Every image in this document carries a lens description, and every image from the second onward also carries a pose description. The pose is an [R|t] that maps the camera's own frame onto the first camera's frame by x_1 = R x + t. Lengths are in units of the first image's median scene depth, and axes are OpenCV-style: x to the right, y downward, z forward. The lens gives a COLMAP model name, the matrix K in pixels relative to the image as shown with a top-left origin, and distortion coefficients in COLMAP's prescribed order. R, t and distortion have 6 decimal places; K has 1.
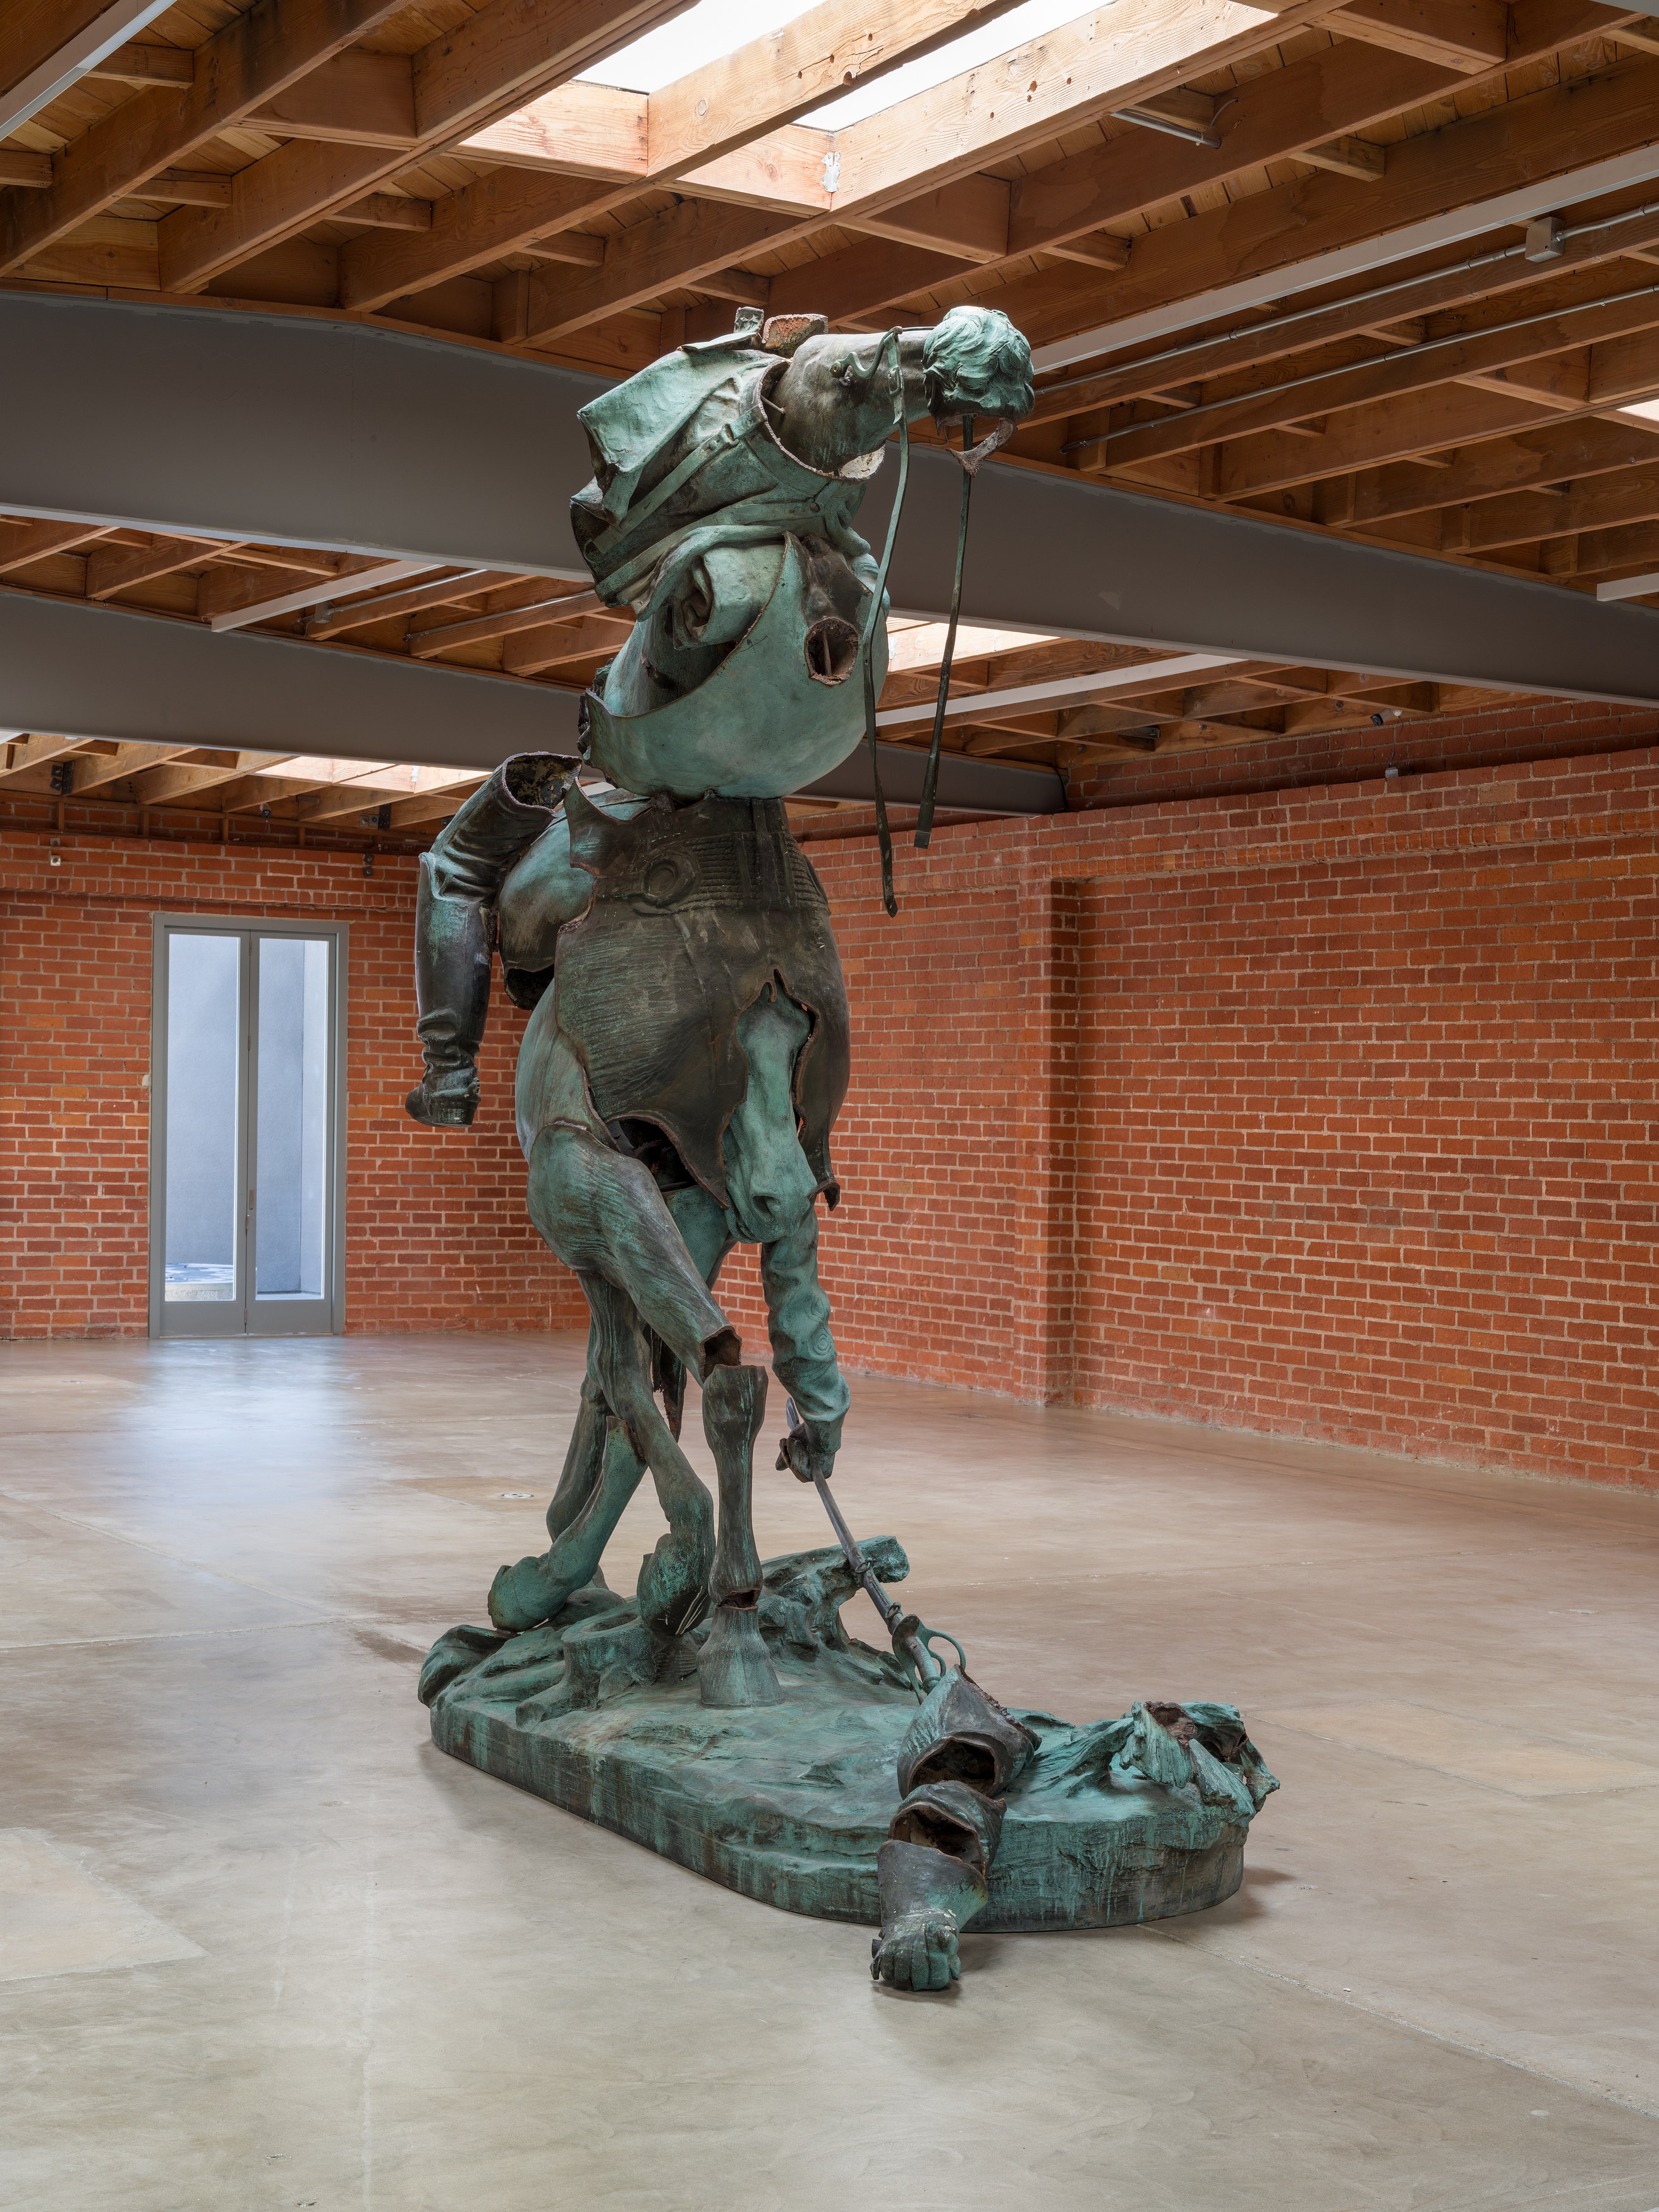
lens RADIAL K [[3271.5, 0, 827.8], [0, 3271.5, 1060.7], [0, 0, 1]] dist [-0.008820, 0.074755]
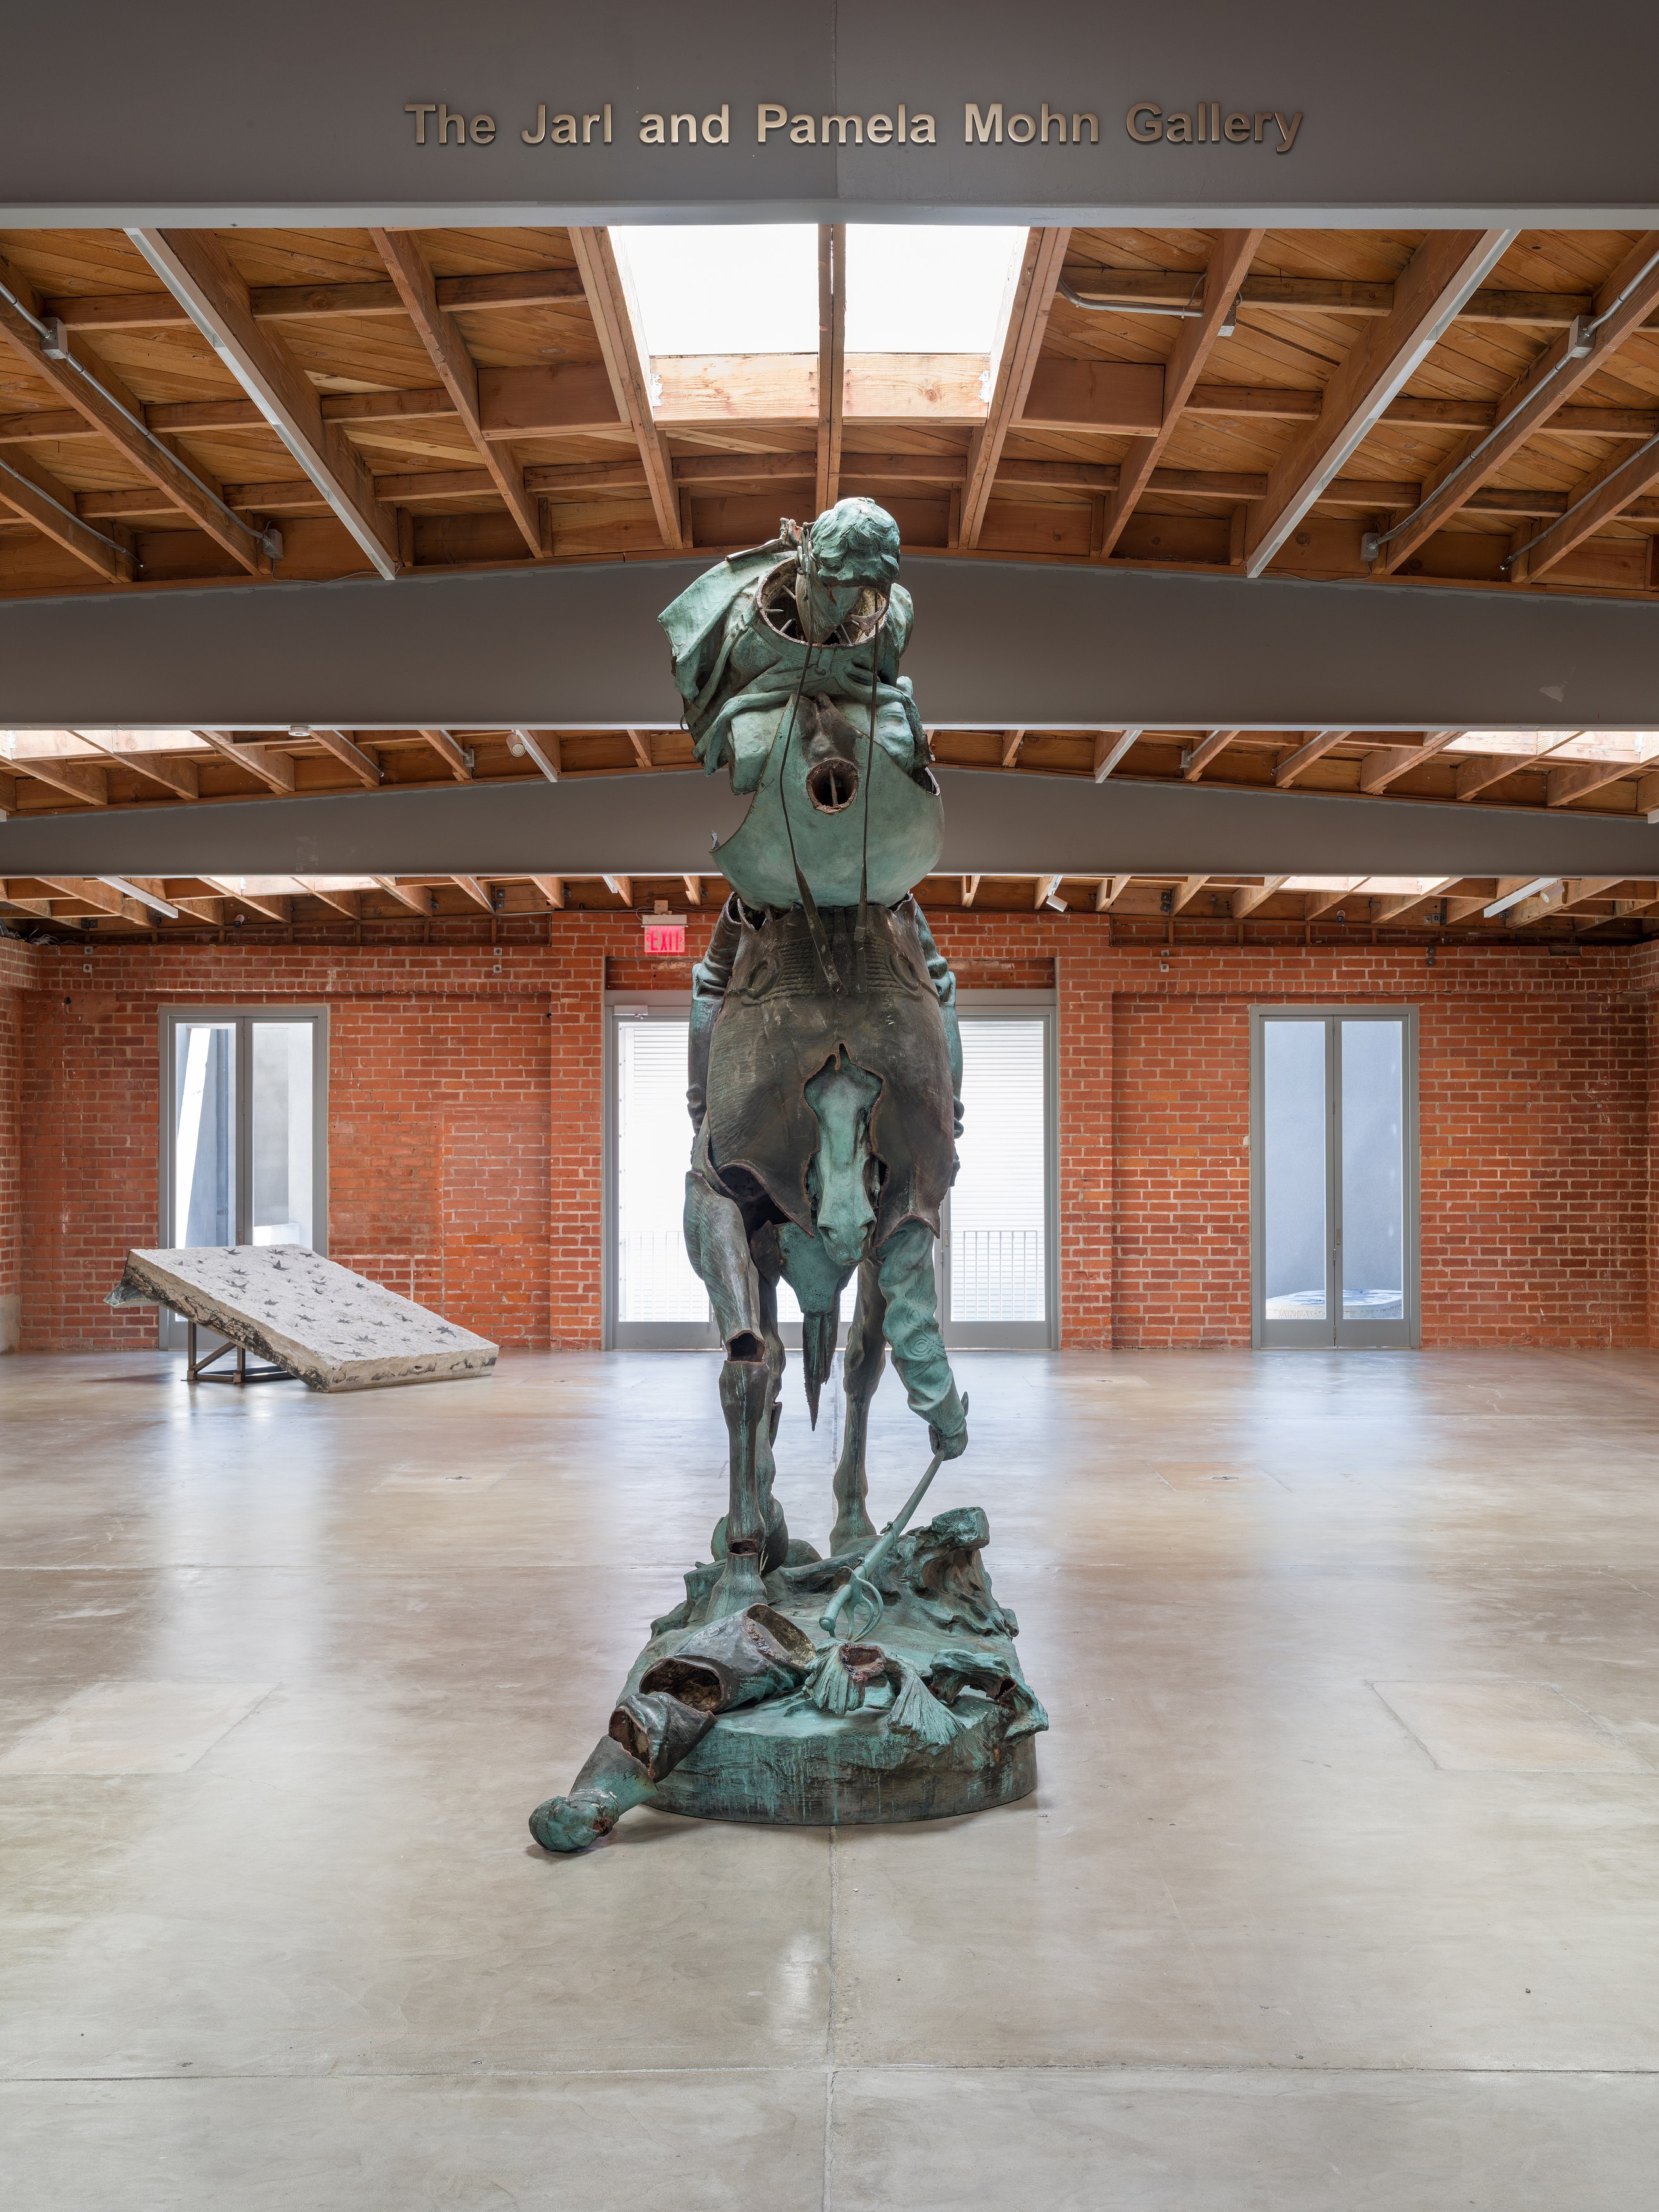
lens RADIAL K [[2697.9, 0, 833.0], [0, 2697.9, 1102.8], [0, 0, 1]] dist [-0.019061, 0.054932]
pose [[0.857837, -0.031359, -0.512964, 0.183355], [0.026923, 0.999508, -0.016080, 0.003921], [0.513216, -0.000017, 0.858259, 0.043640]]
